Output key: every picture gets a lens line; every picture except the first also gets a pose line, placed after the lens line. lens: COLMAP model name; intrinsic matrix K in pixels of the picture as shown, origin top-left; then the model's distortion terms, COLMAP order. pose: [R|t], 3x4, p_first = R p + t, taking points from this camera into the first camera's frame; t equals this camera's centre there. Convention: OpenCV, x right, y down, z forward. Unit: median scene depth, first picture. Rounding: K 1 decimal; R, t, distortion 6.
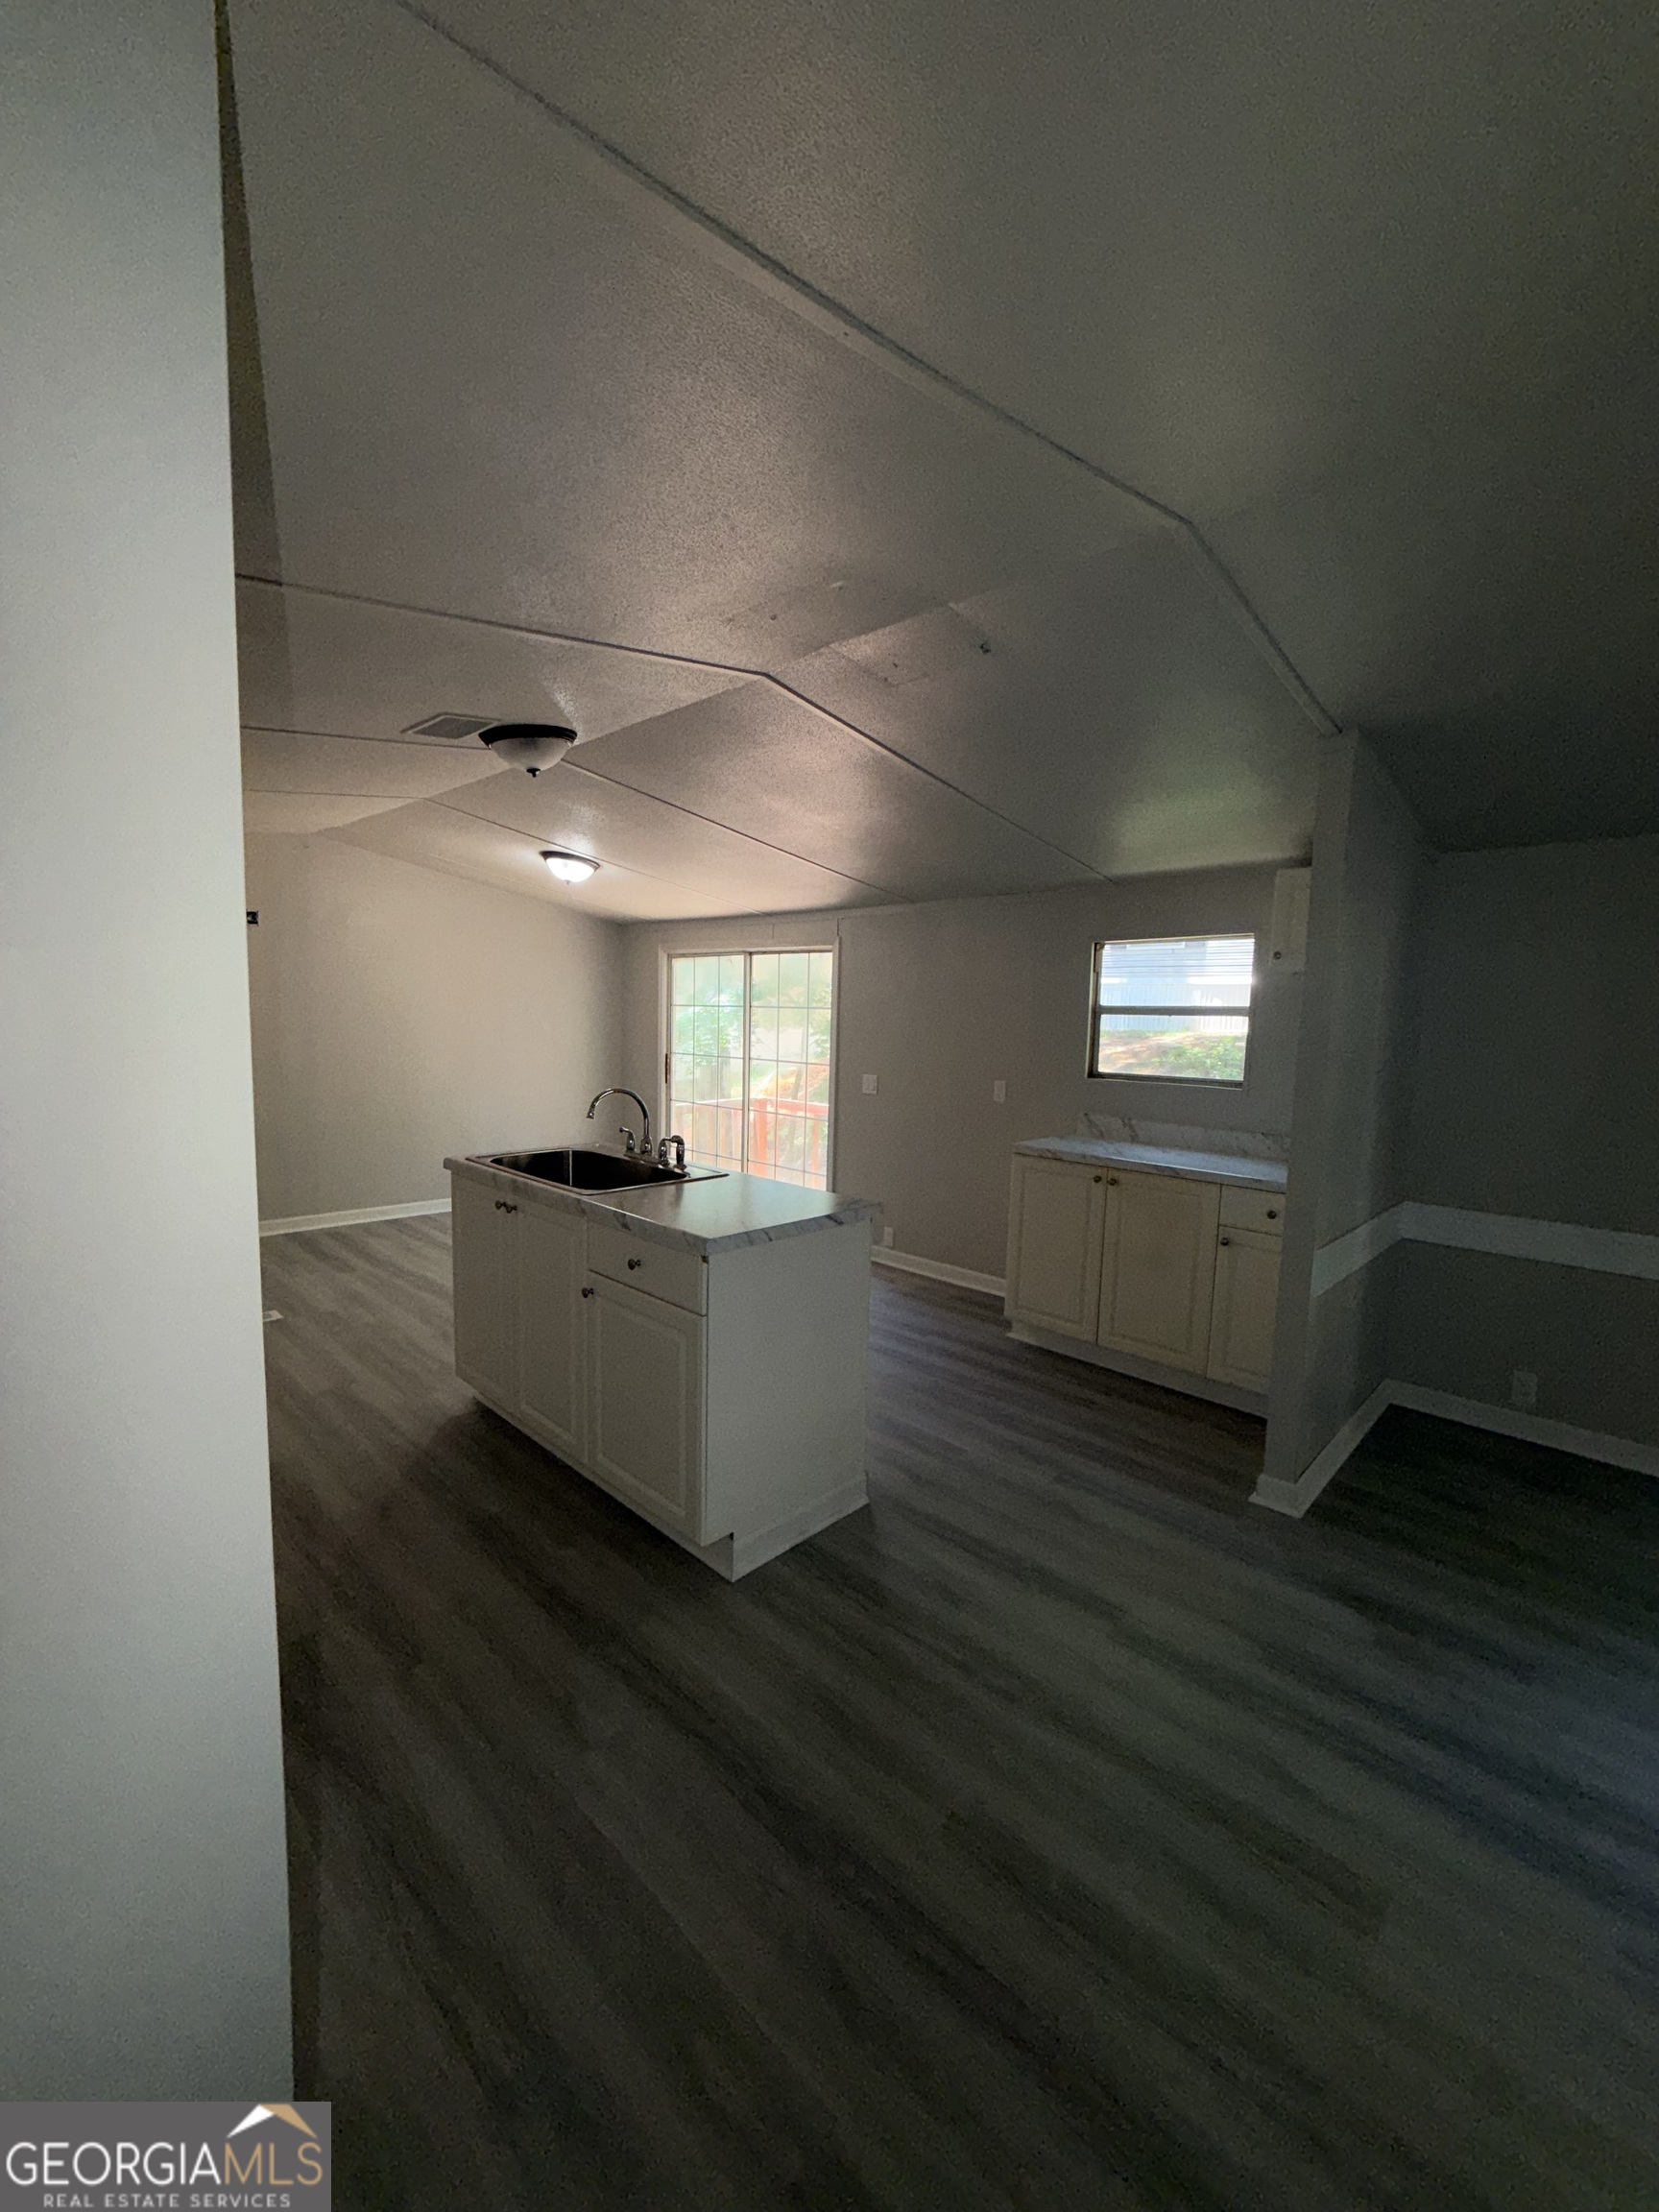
lens RADIAL K [[884.4, 0, 829.5], [0, 884.4, 1106.0], [0, 0, 1]] dist [0.000188, -0.000013]
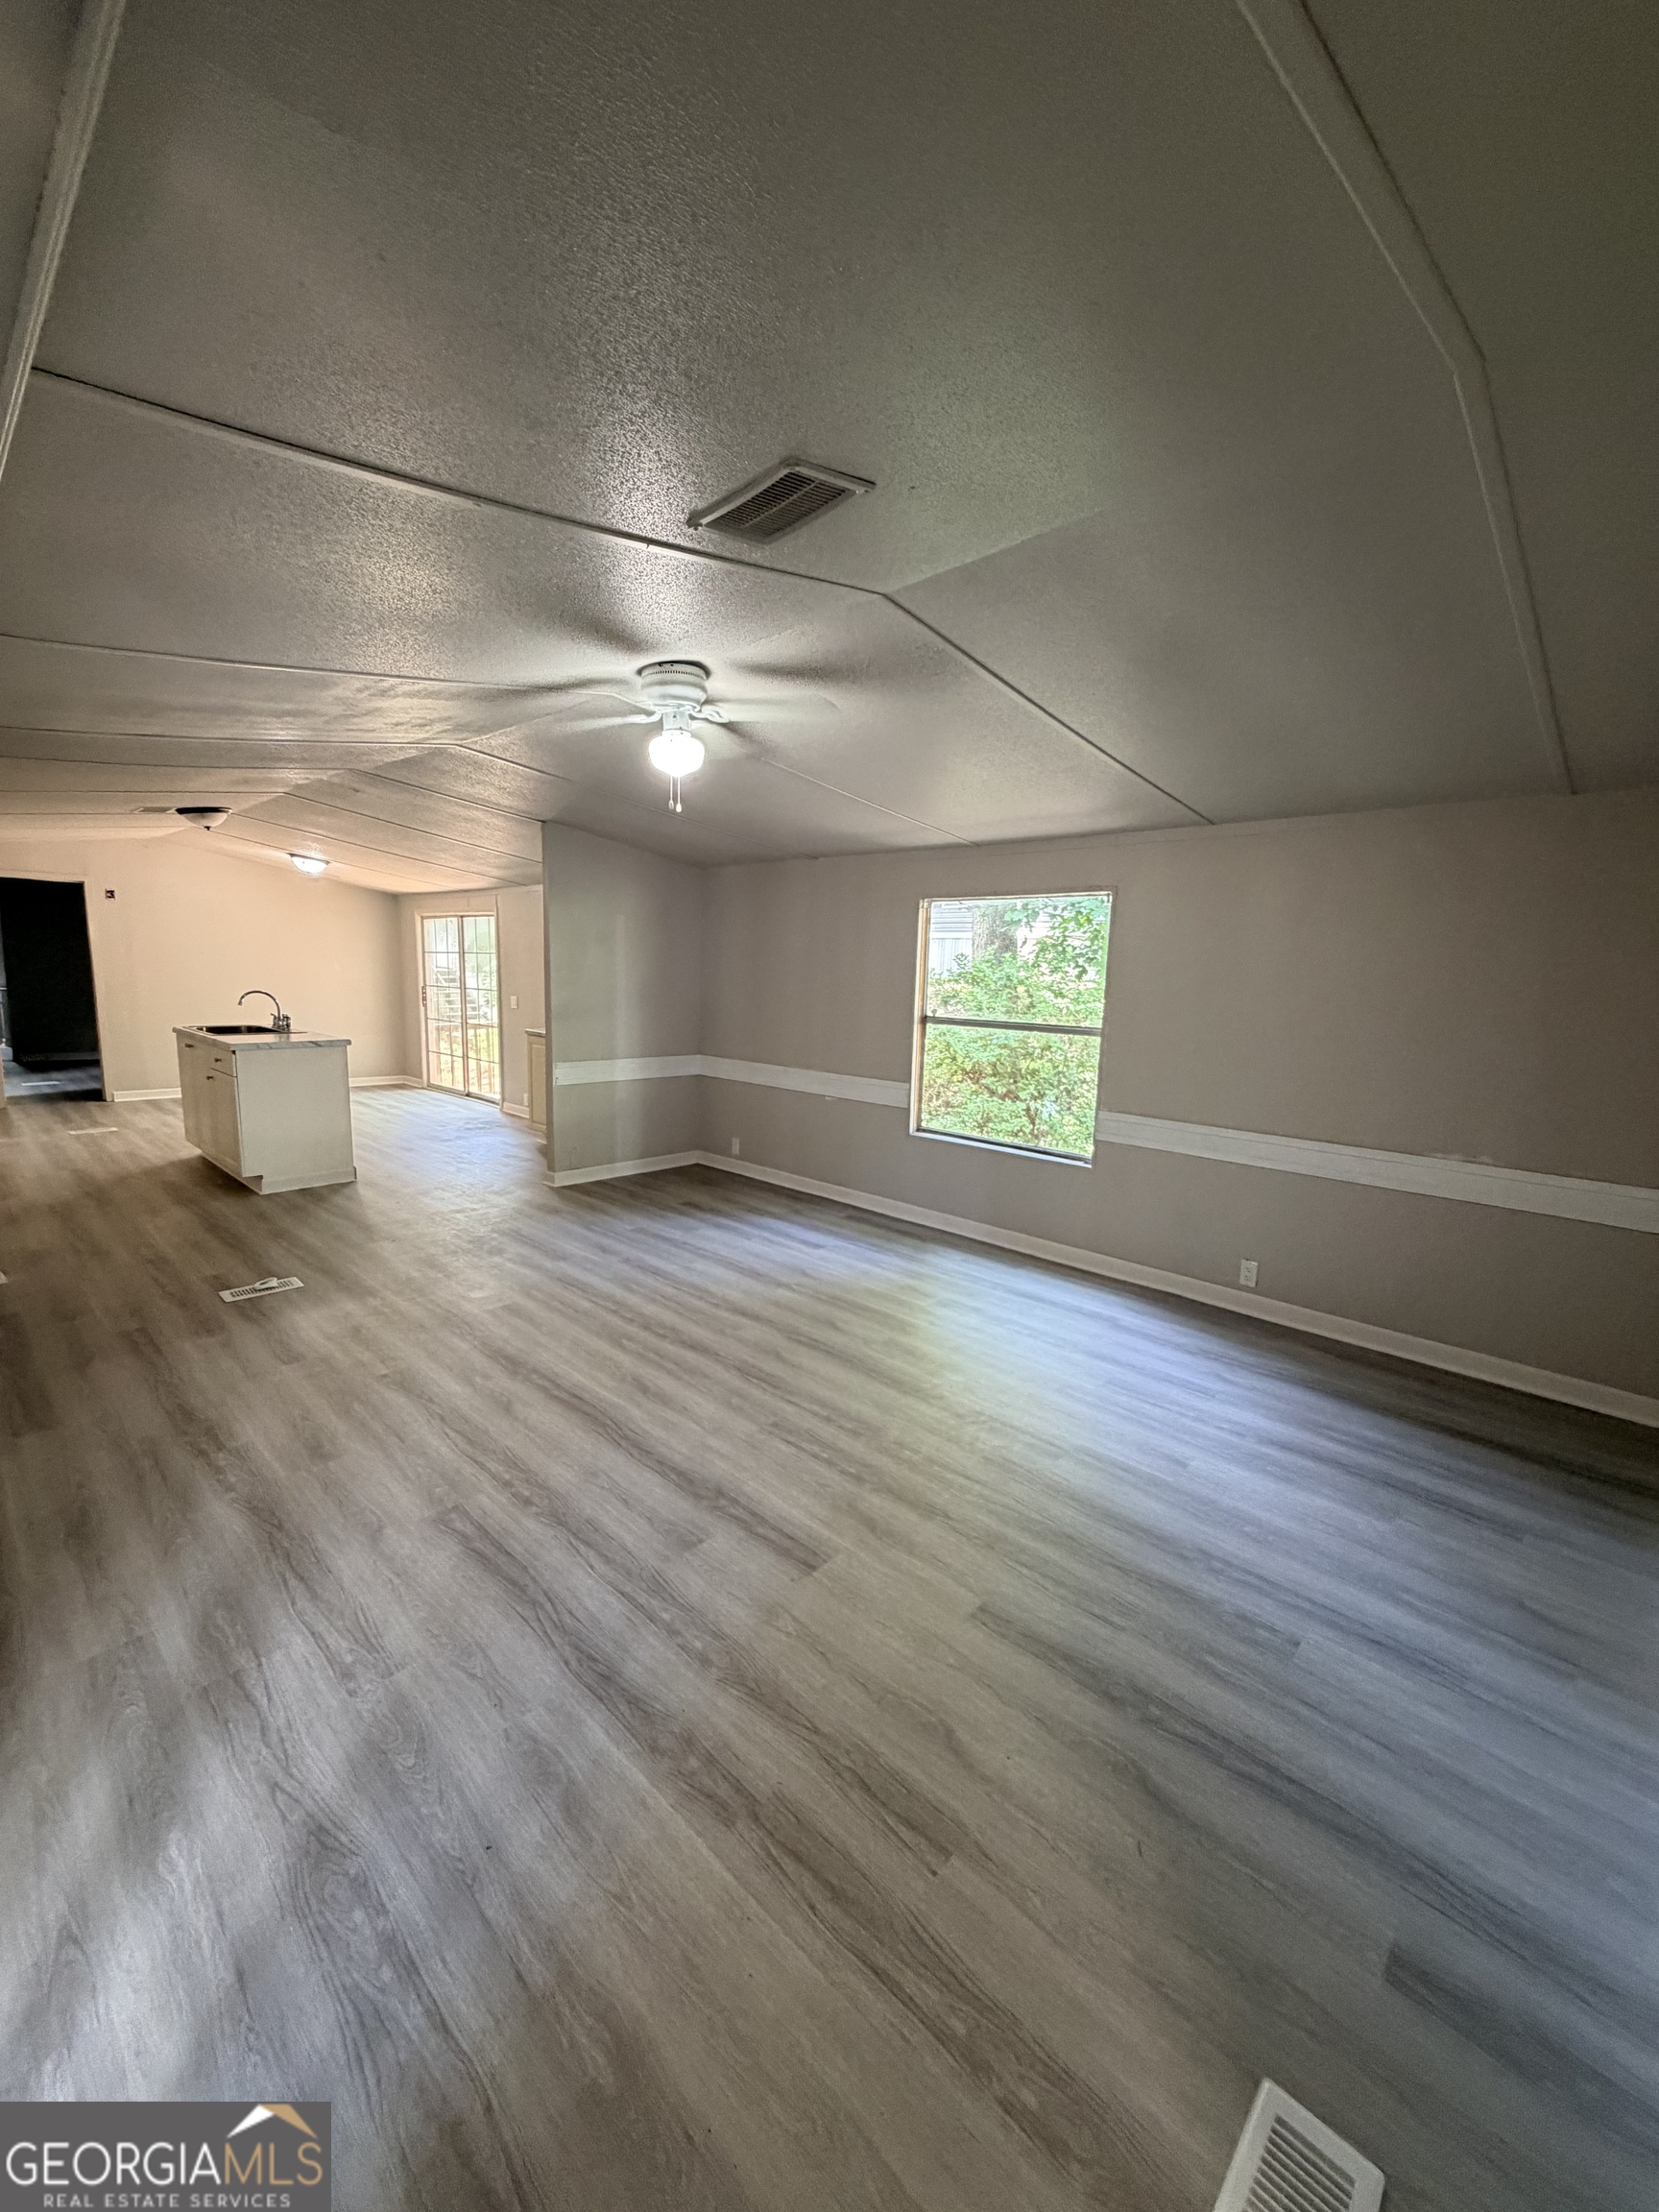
lens RADIAL K [[884.4, 0, 829.5], [0, 884.4, 1106.0], [0, 0, 1]] dist [0.000188, -0.000013]
pose [[0.999958, 0.000346, 0.009154, 1.031112], [-0.000842, 0.998529, 0.054221, 0.129241], [-0.009122, -0.054226, 0.998487, -1.005725]]
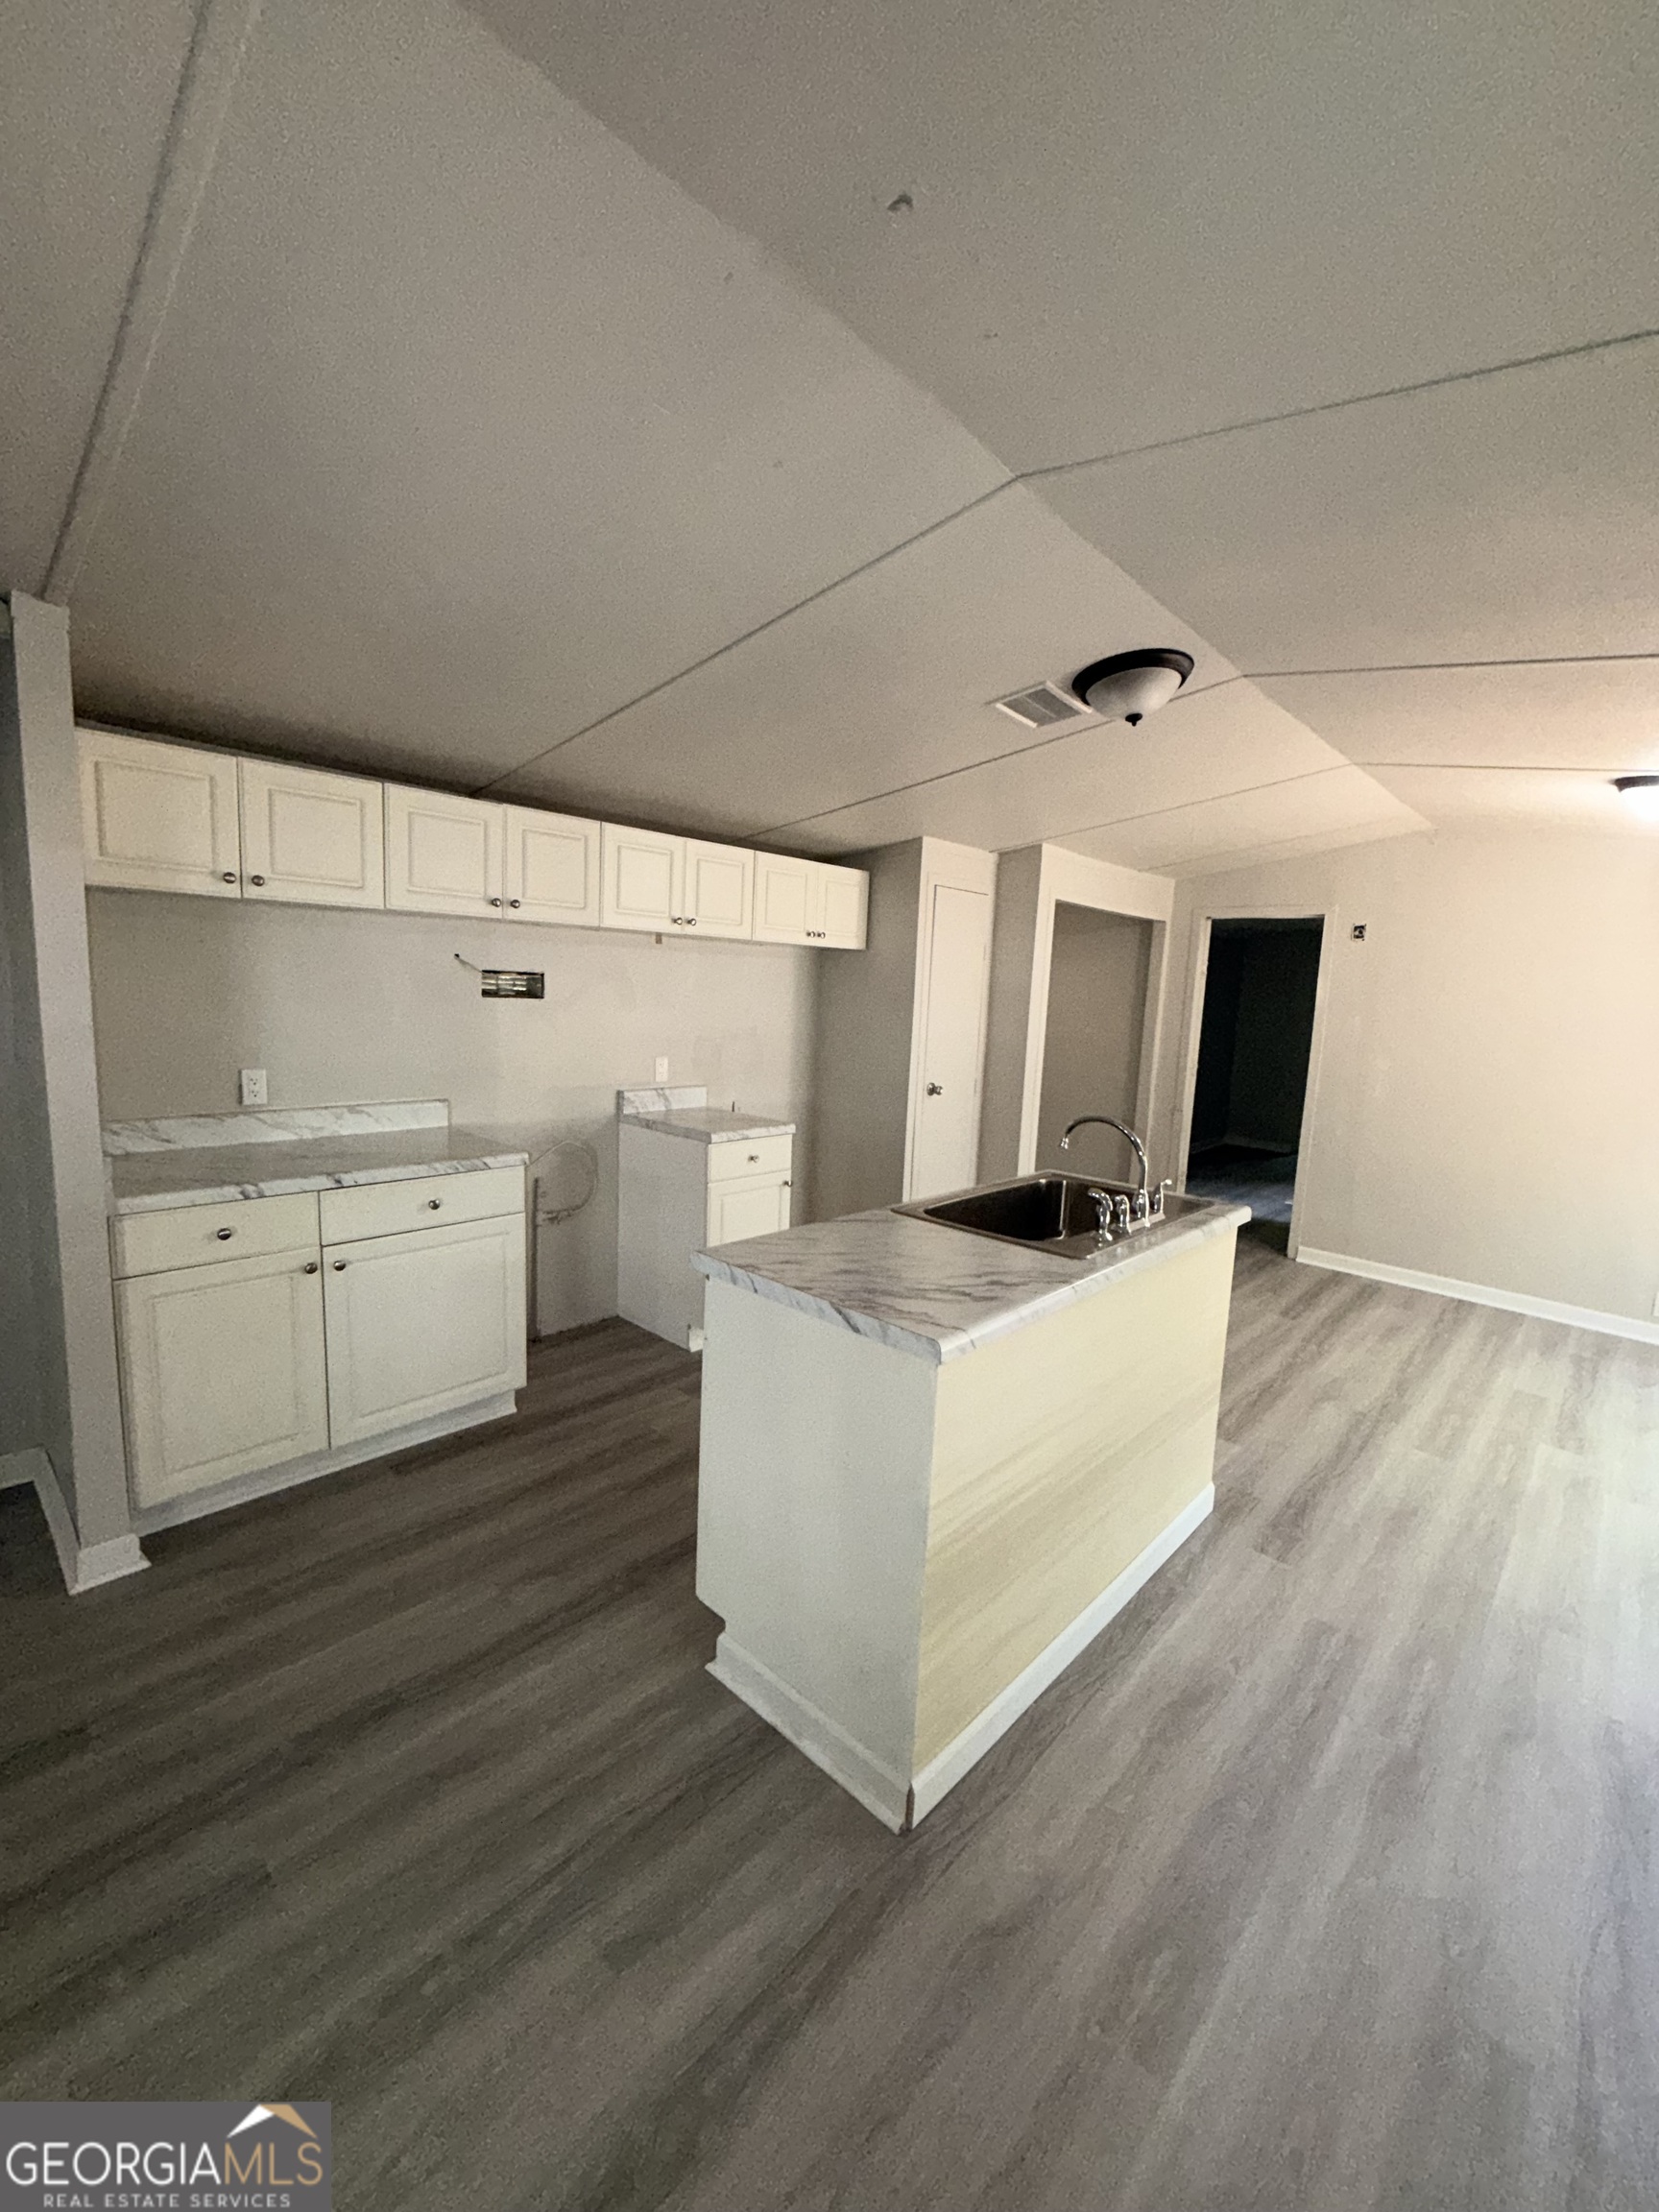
lens RADIAL K [[884.4, 0, 829.5], [0, 884.4, 1106.0], [0, 0, 1]] dist [0.000188, -0.000013]
pose [[0.005100, 0.099009, -0.995073, 0.505766], [-0.145501, 0.984570, 0.097218, -0.067817], [0.989345, 0.144288, 0.019427, 0.761467]]
